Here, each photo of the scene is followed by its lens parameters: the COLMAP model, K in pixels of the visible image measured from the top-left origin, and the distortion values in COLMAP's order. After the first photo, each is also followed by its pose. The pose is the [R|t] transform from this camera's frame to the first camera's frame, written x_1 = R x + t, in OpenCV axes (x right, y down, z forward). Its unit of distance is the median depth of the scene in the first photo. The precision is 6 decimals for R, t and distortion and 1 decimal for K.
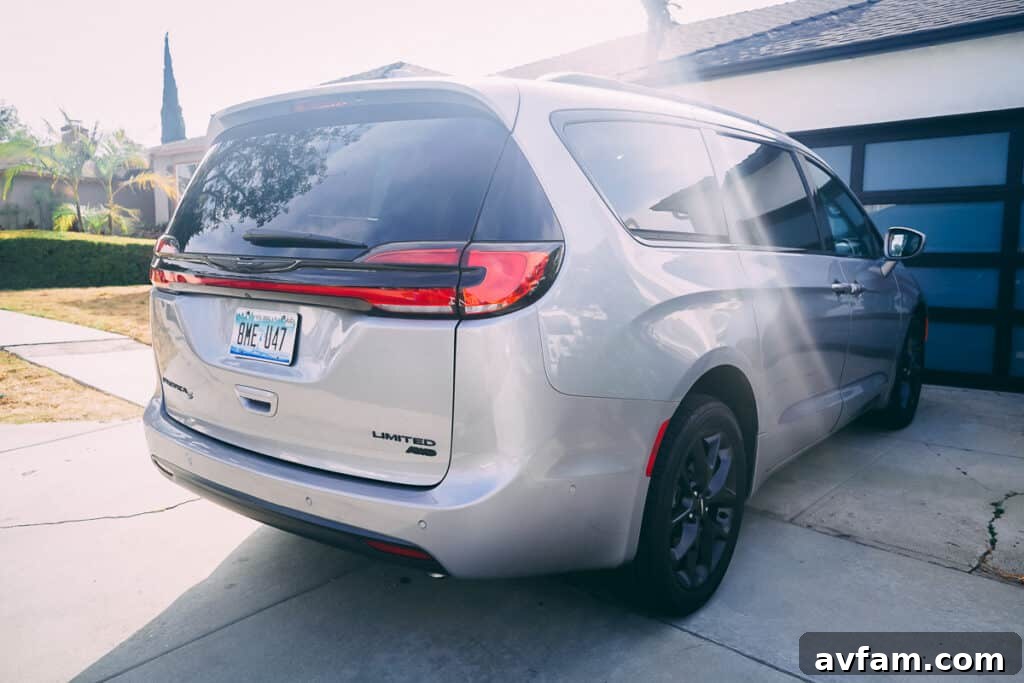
lens RADIAL K [[804.7, 0, 509.8], [0, 804.7, 336.2], [0, 0, 1]] dist [-0.006226, 0.004791]
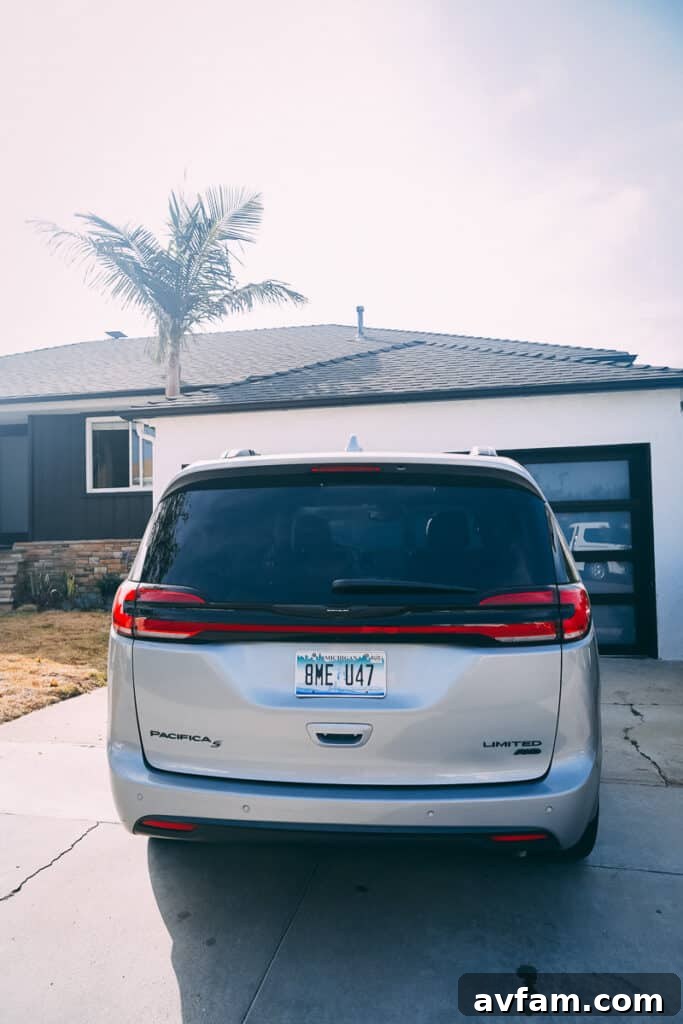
lens RADIAL K [[804.7, 0, 341.5], [0, 804.7, 512.0], [0, 0, 1]] dist [-0.006226, 0.004791]
pose [[0.839060, 0.000525, 0.544038, -0.913781], [0.079572, 0.989127, -0.123677, -0.084903], [-0.538188, 0.147062, 0.829895, 0.042728]]
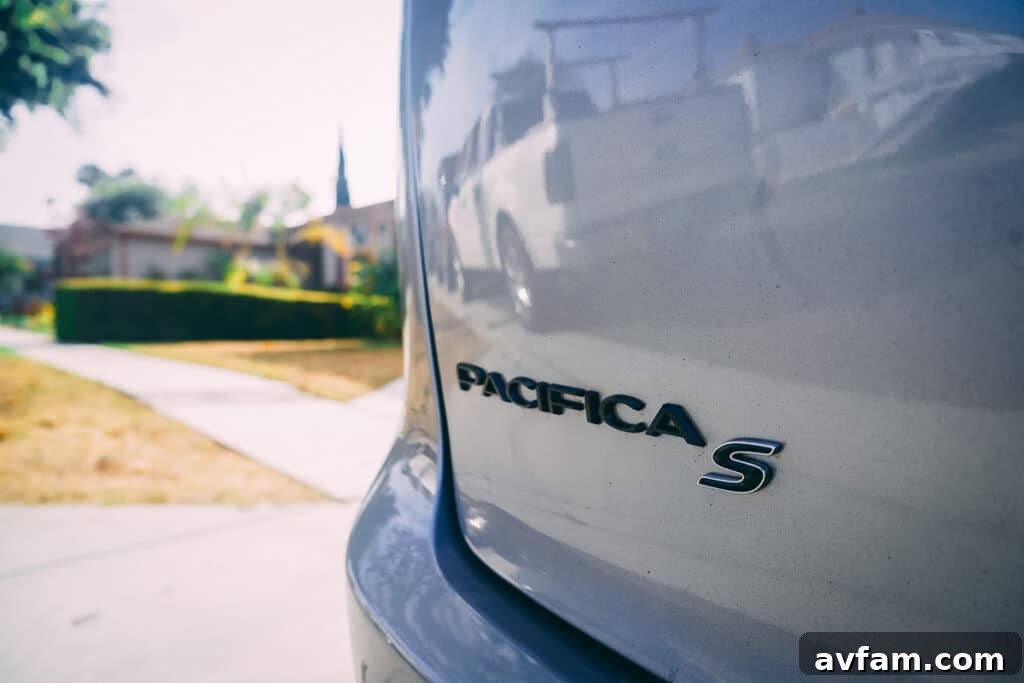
lens RADIAL K [[804.7, 0, 509.8], [0, 804.7, 336.2], [0, 0, 1]] dist [-0.006226, 0.004791]
pose [[0.983657, 0.004182, -0.180001, -0.460948], [-0.022125, 0.994961, -0.097791, 0.075673], [0.178685, 0.100176, 0.978793, 0.974249]]
